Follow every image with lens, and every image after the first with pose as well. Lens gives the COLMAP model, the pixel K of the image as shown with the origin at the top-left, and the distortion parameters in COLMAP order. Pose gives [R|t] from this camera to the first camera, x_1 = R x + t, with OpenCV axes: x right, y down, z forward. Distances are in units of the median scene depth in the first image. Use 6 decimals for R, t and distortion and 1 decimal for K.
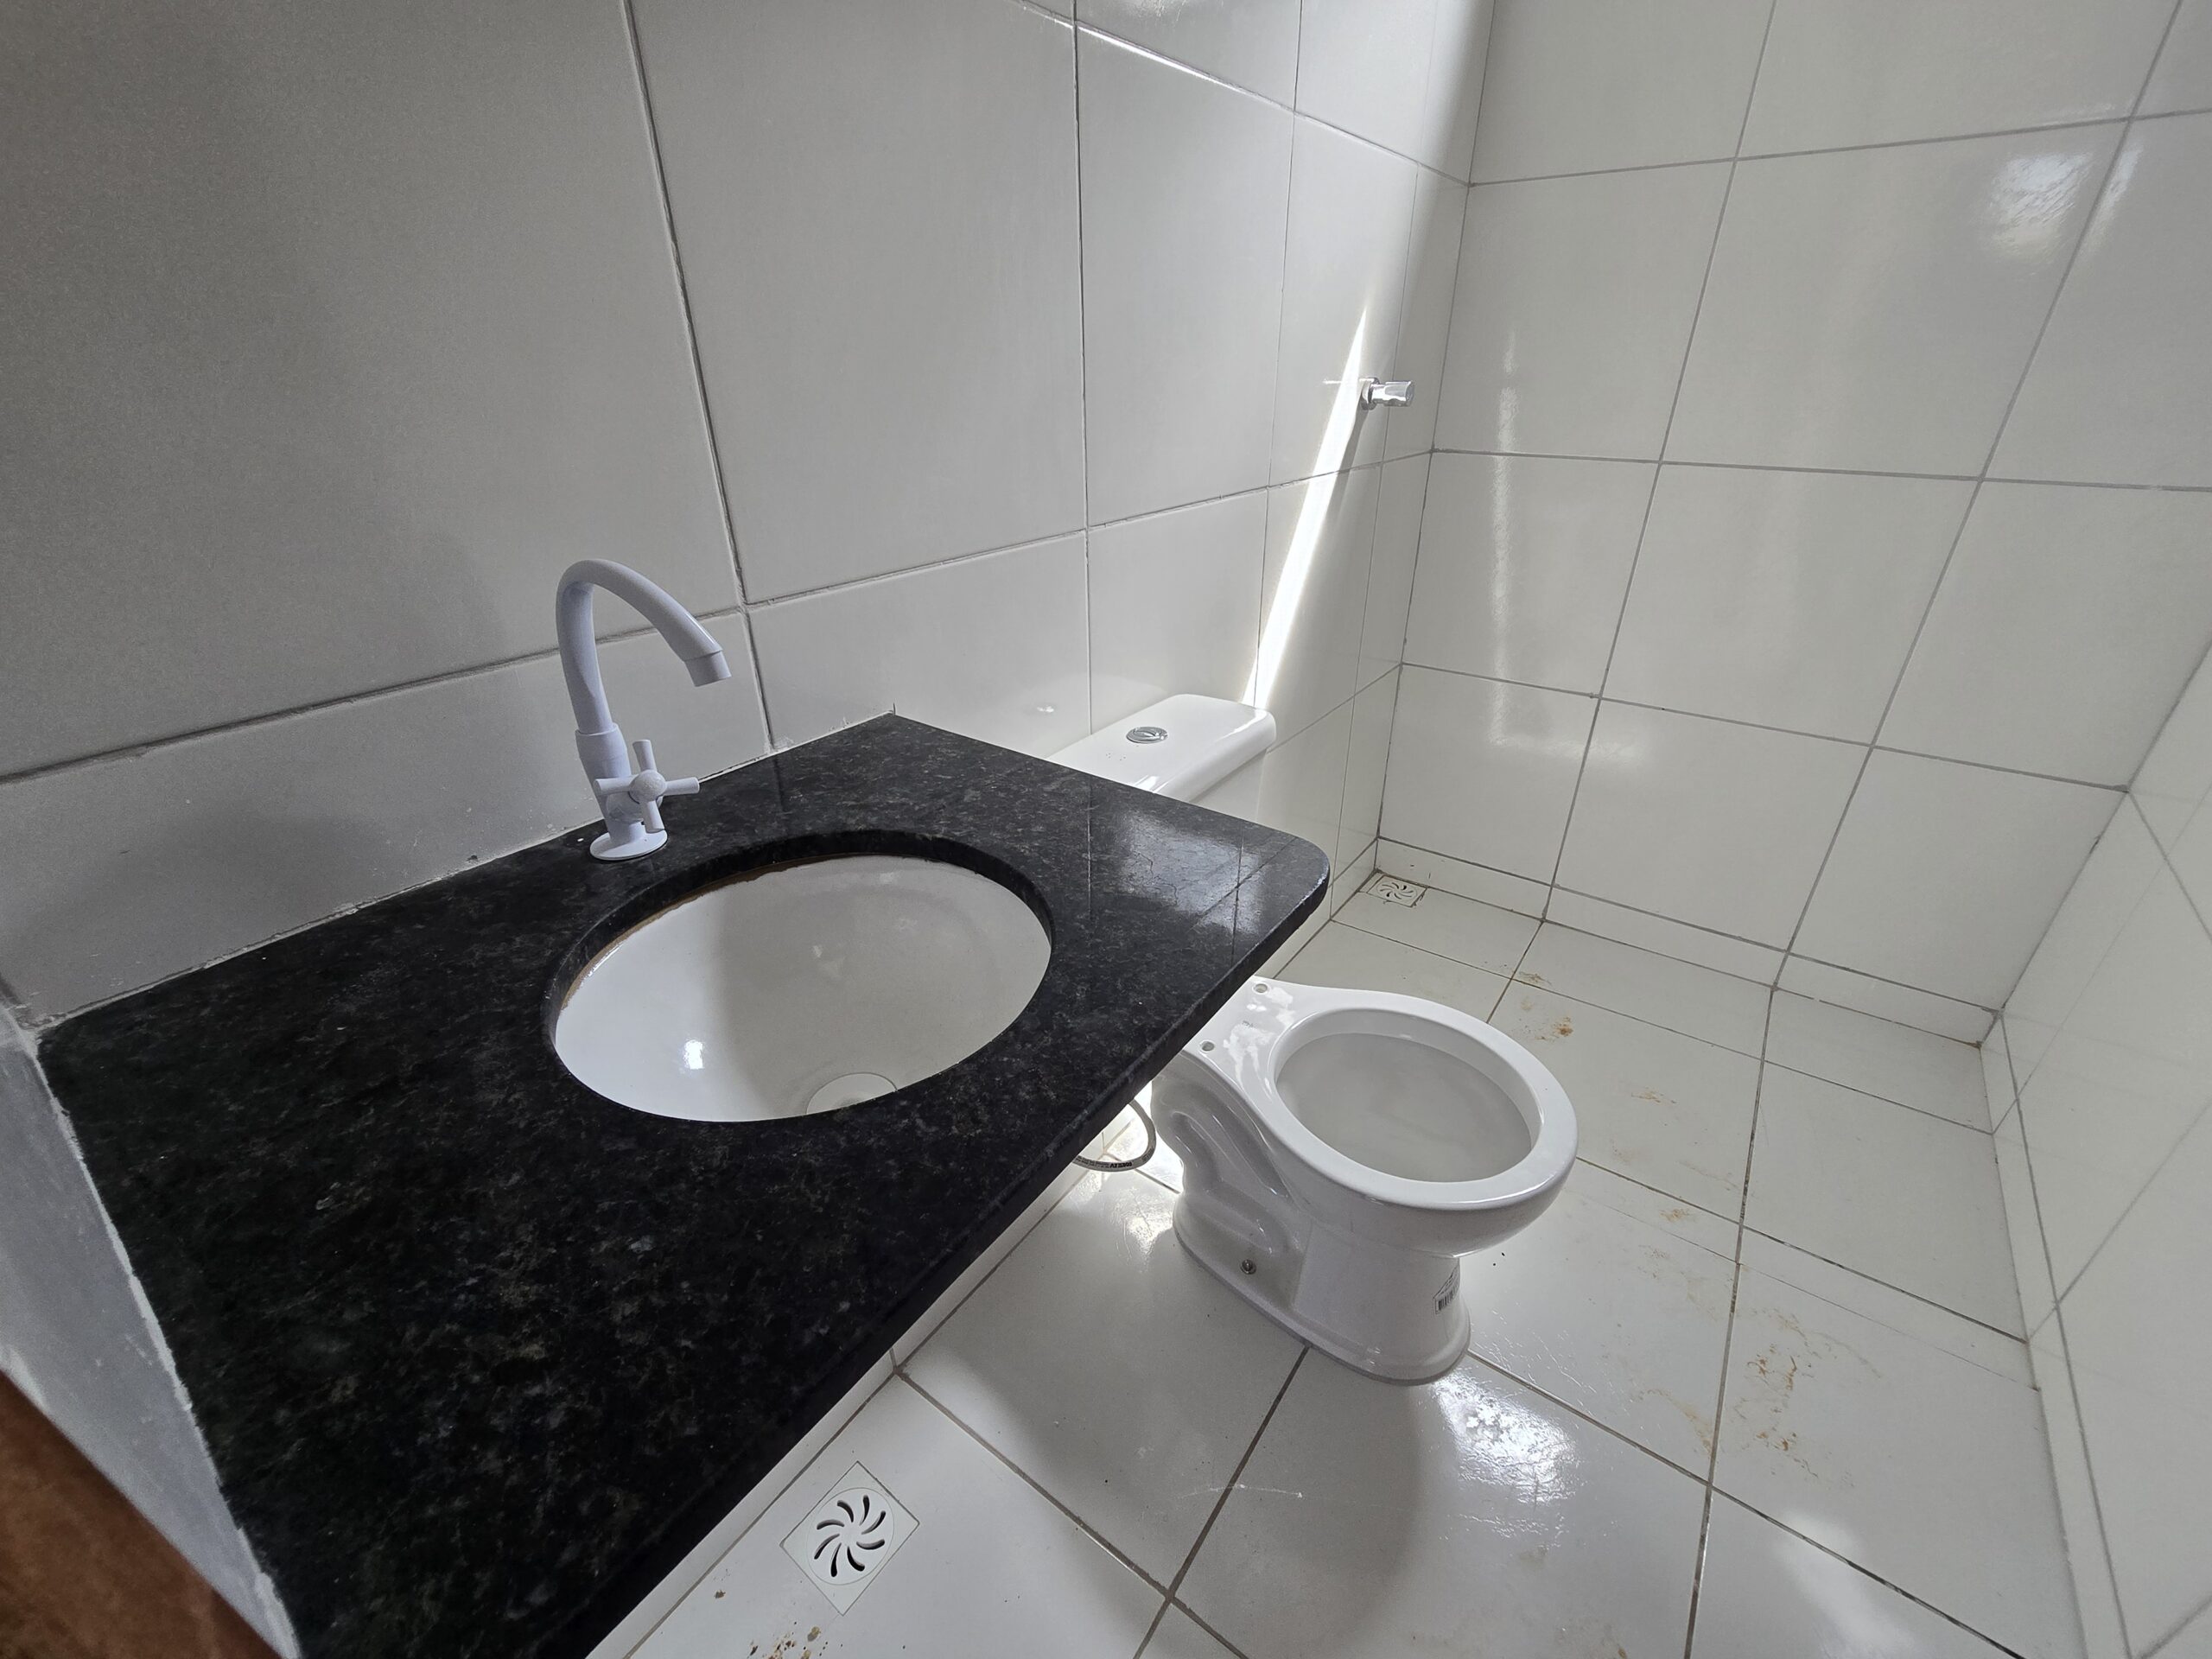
lens RADIAL K [[908.5, 0, 1101.6], [0, 908.5, 844.7], [0, 0, 1]] dist [-0.008762, 0.002739]
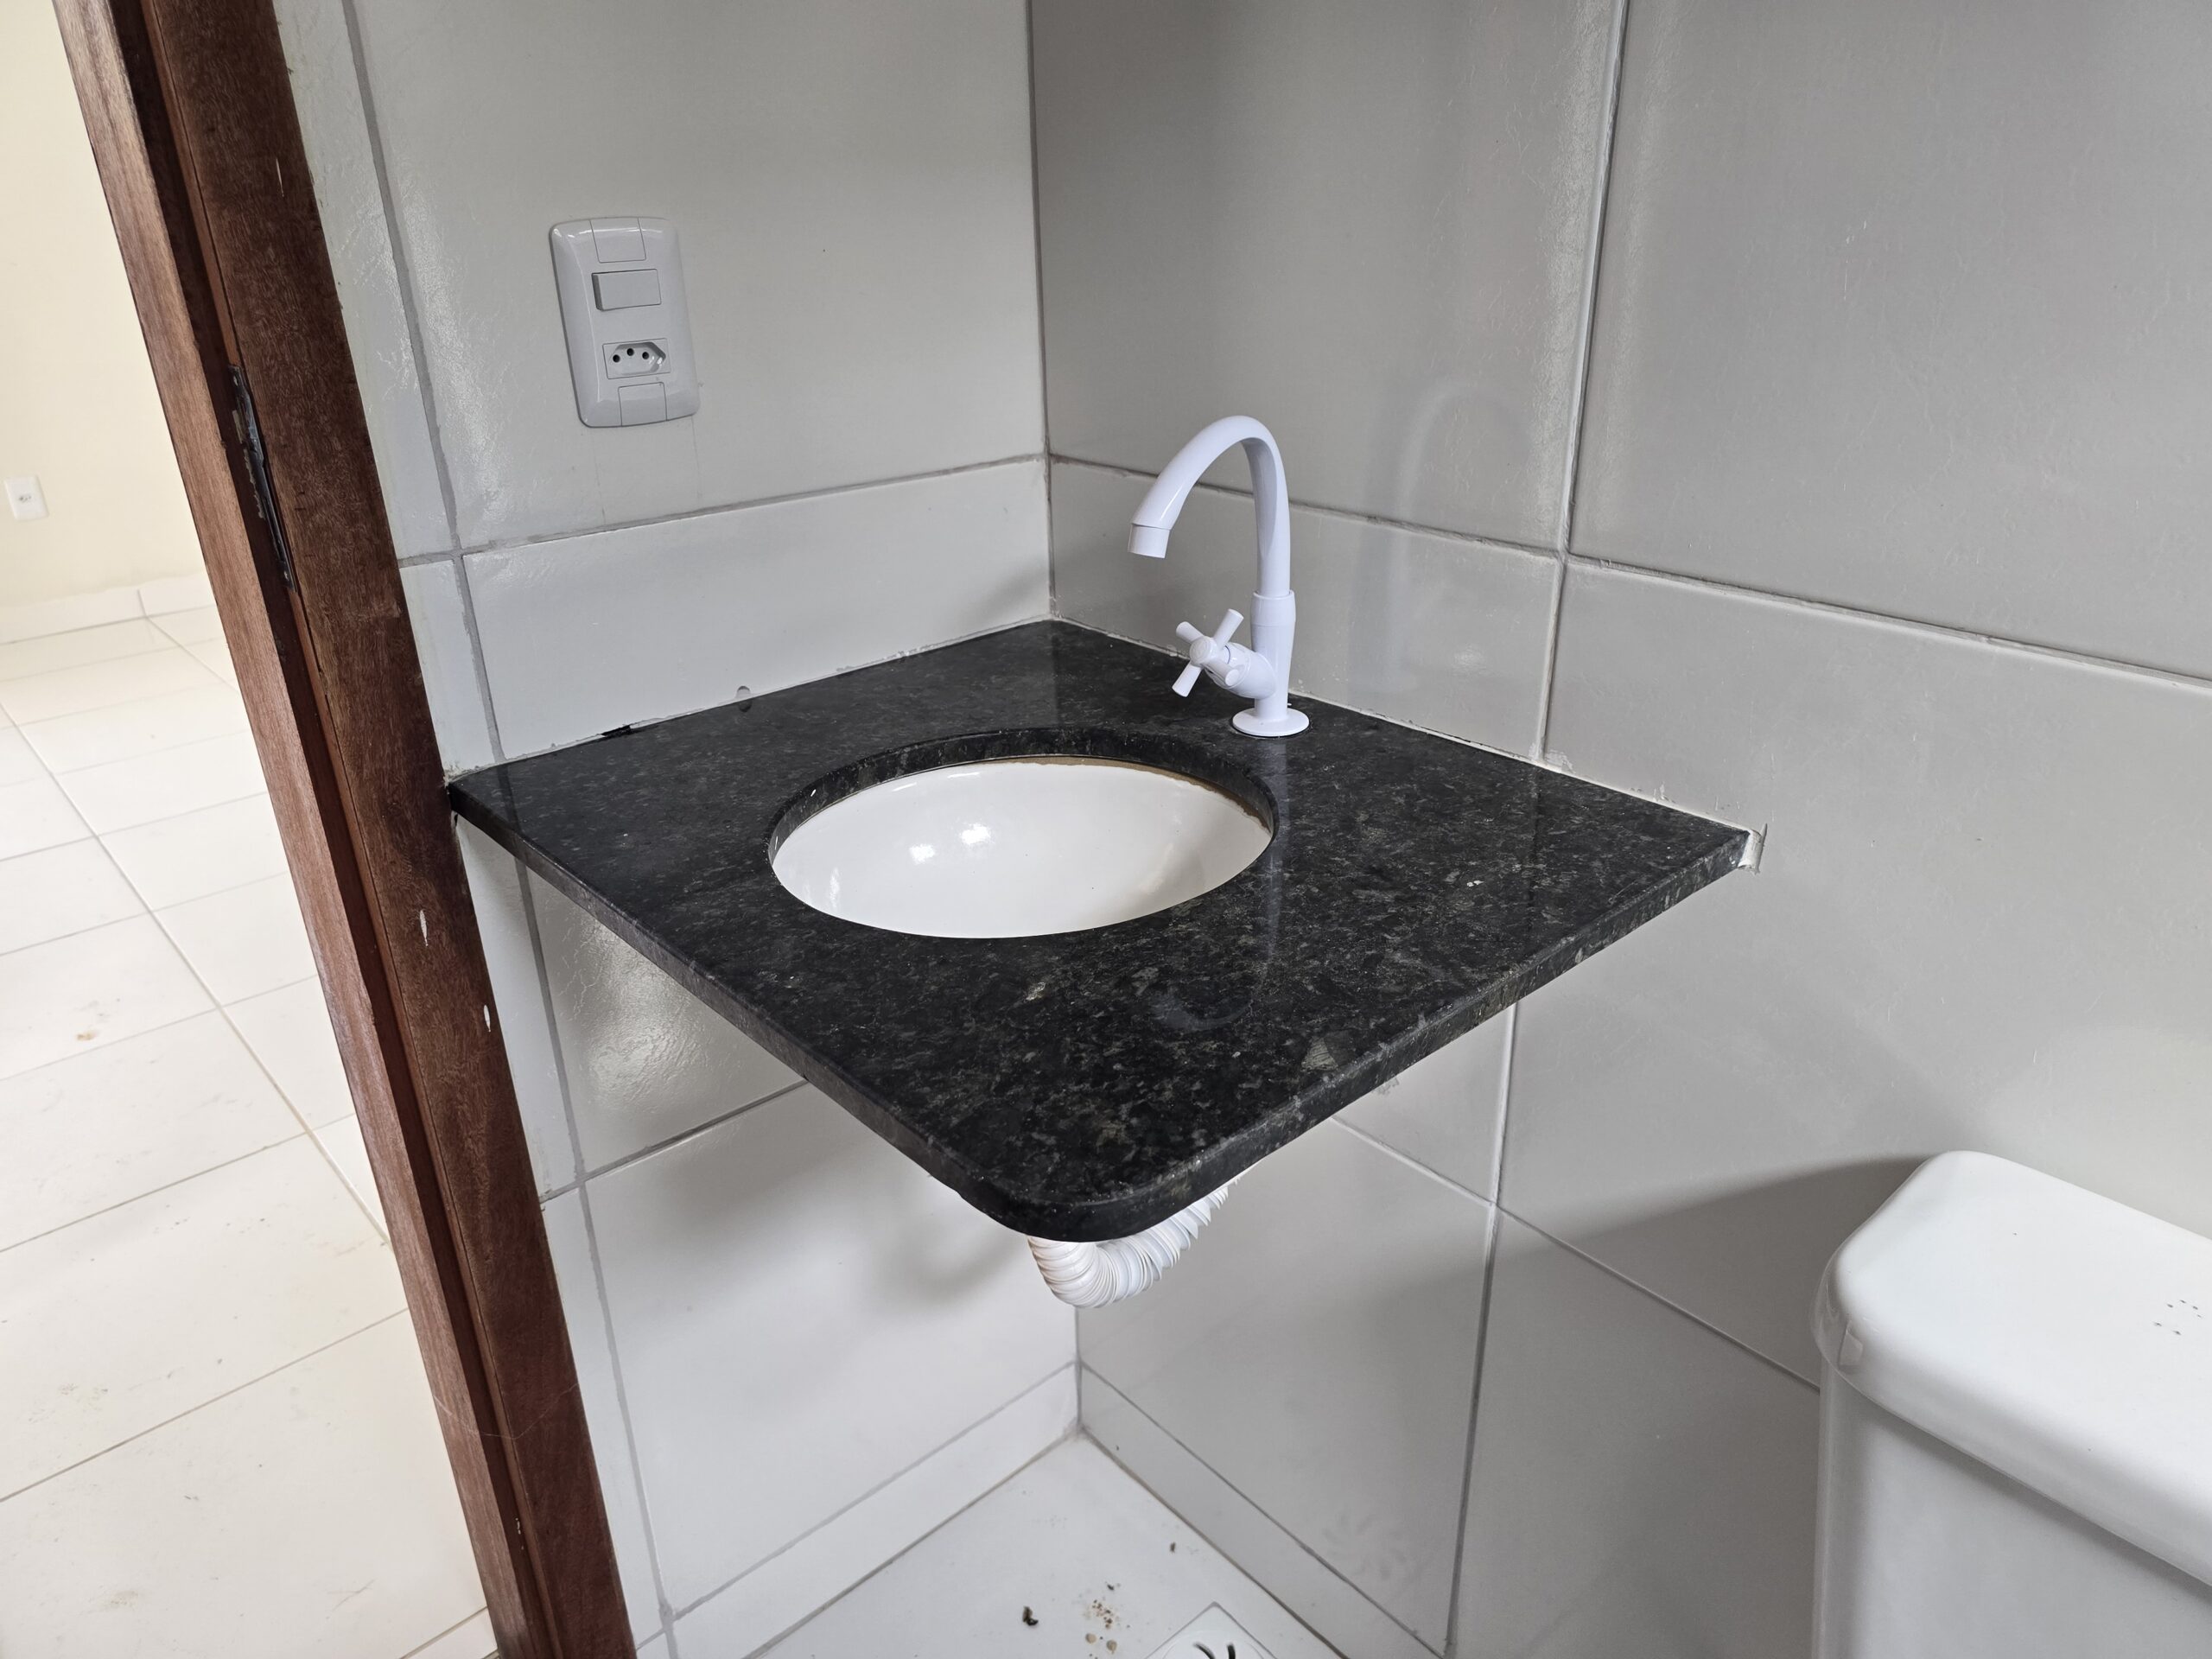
lens RADIAL K [[1522.3, 0, 1114.5], [0, 1522.3, 837.3], [0, 0, 1]] dist [0.002409, -0.006477]
pose [[-0.213146, 0.421541, -0.881403, 0.616673], [-0.431807, 0.768600, 0.472014, -0.384252], [0.876420, 0.481204, 0.018201, 0.604285]]
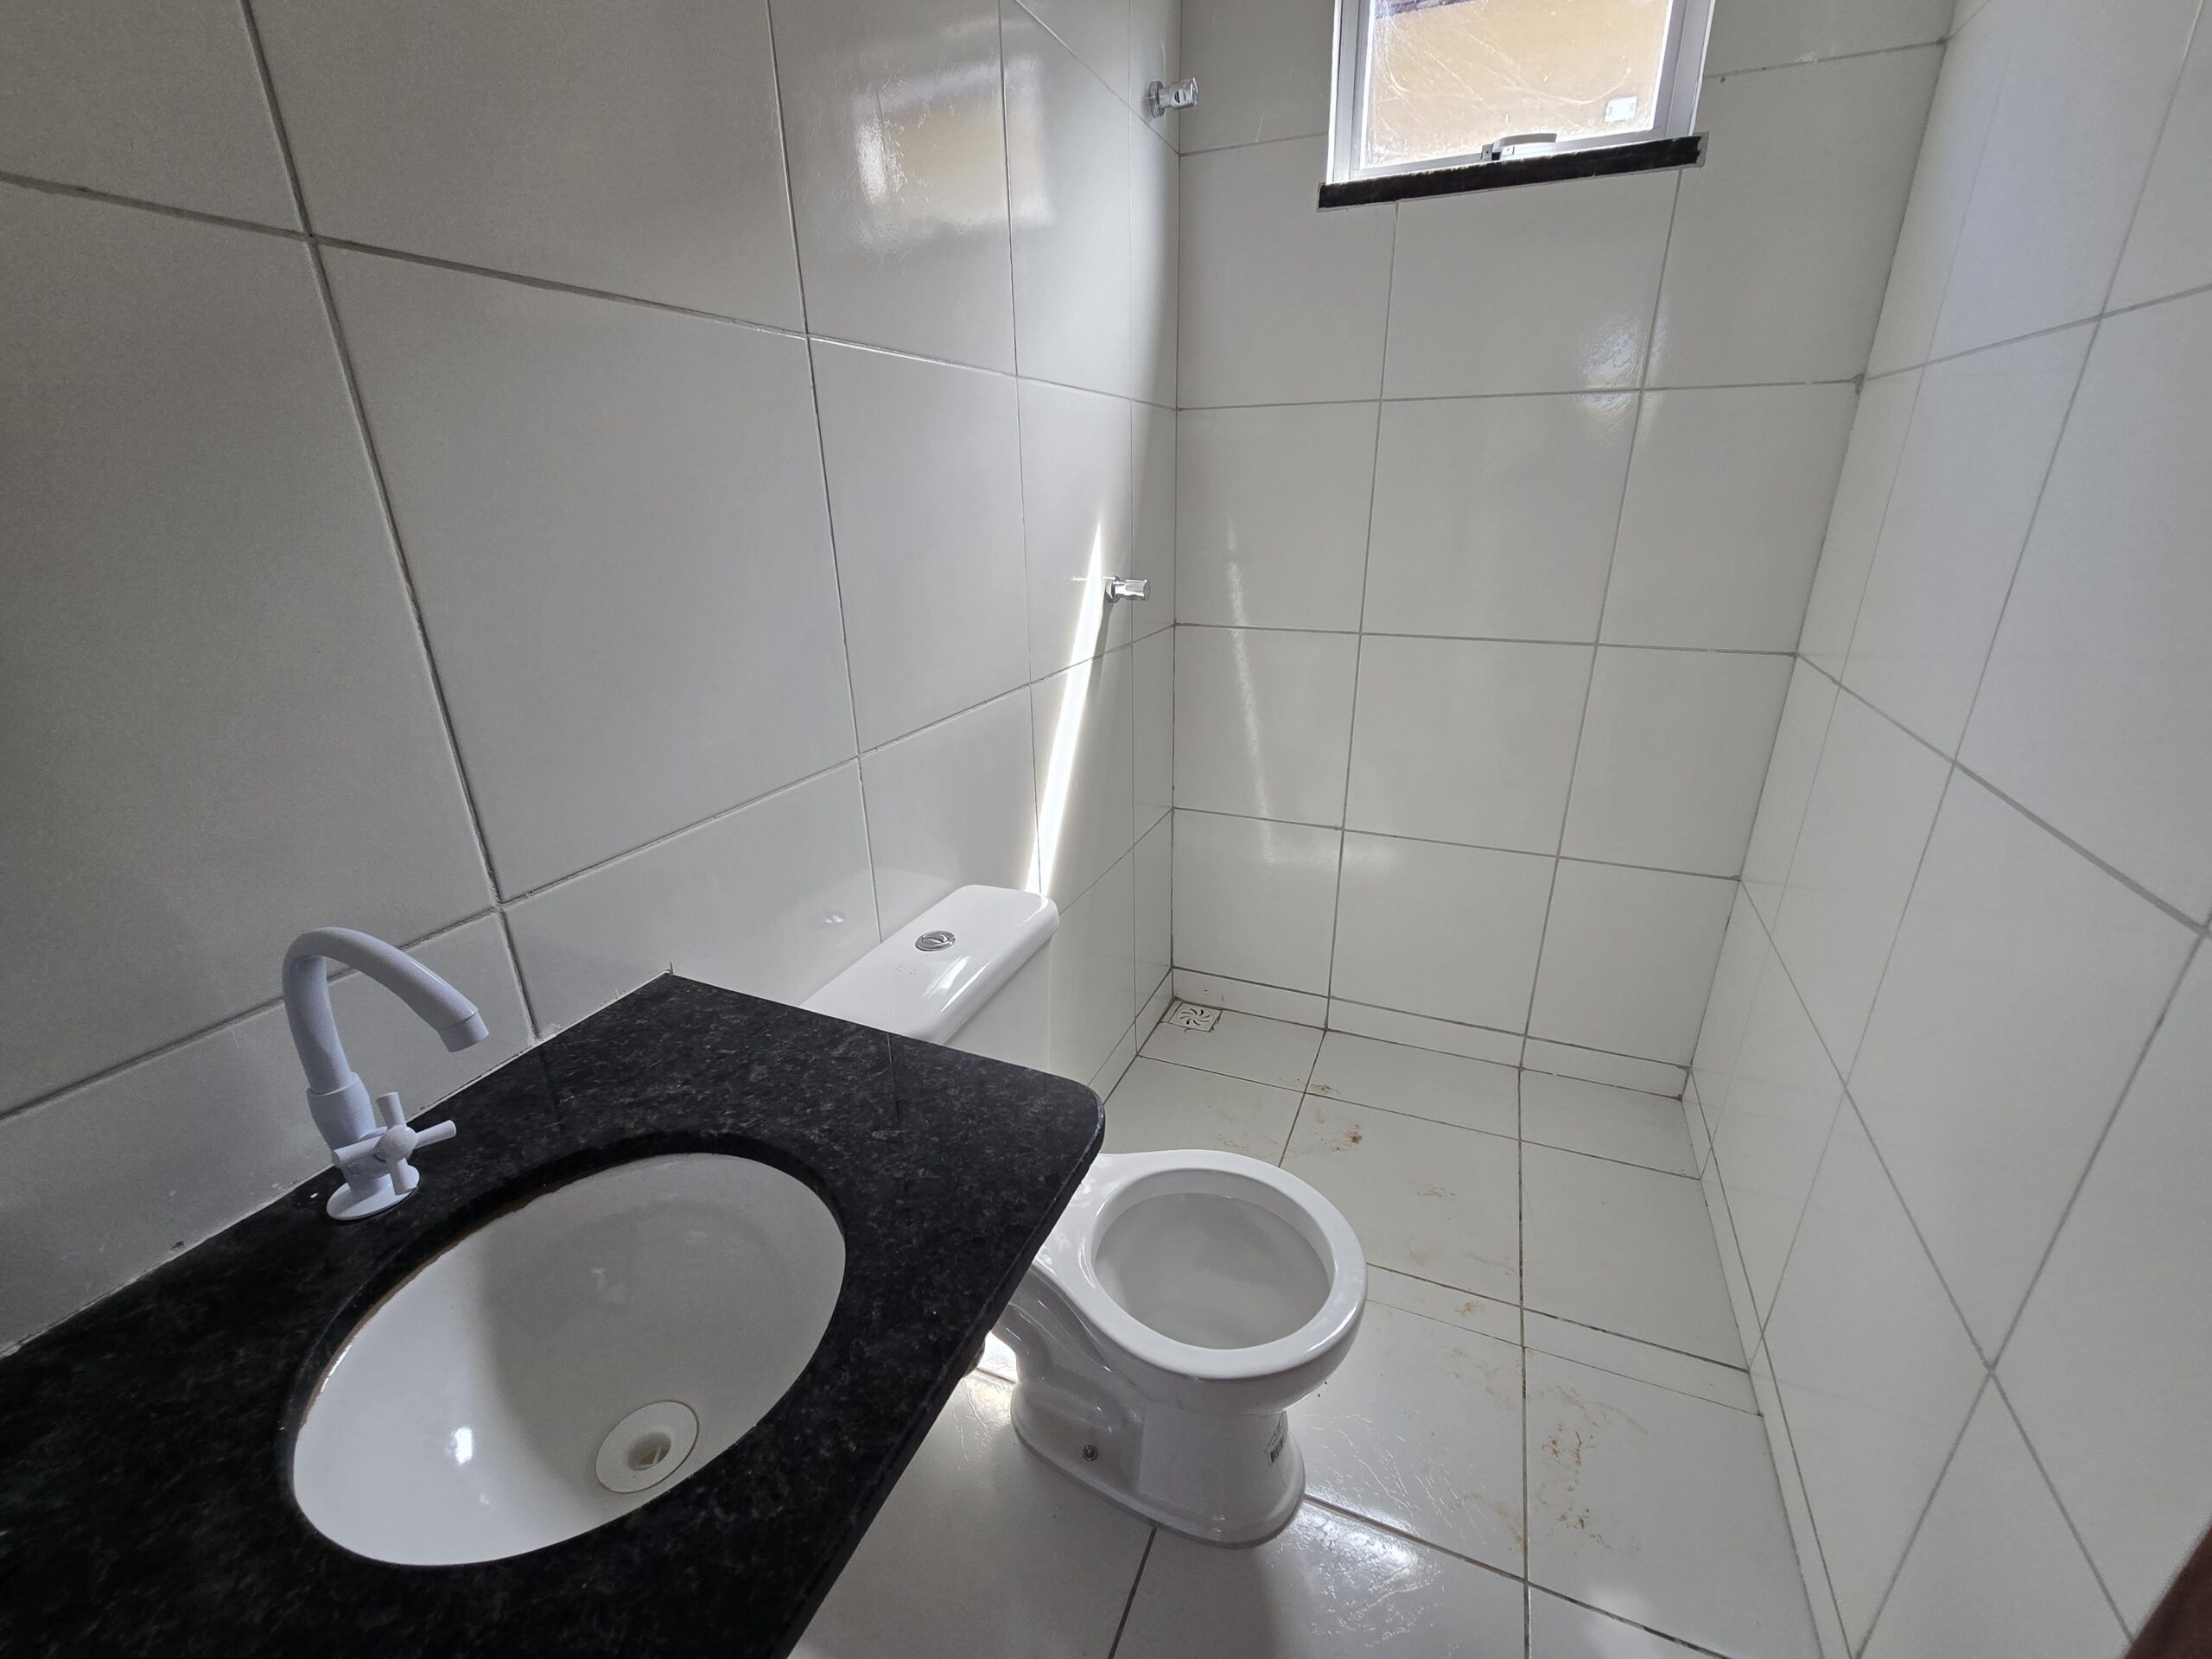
lens RADIAL K [[908.5, 0, 1099.5], [0, 908.5, 840.3], [0, 0, 1]] dist [-0.008762, 0.002739]
pose [[0.973653, -0.086989, 0.210791, 0.028421], [0.111222, 0.988131, -0.105961, -0.121050], [-0.199072, 0.126614, 0.971771, -0.067987]]
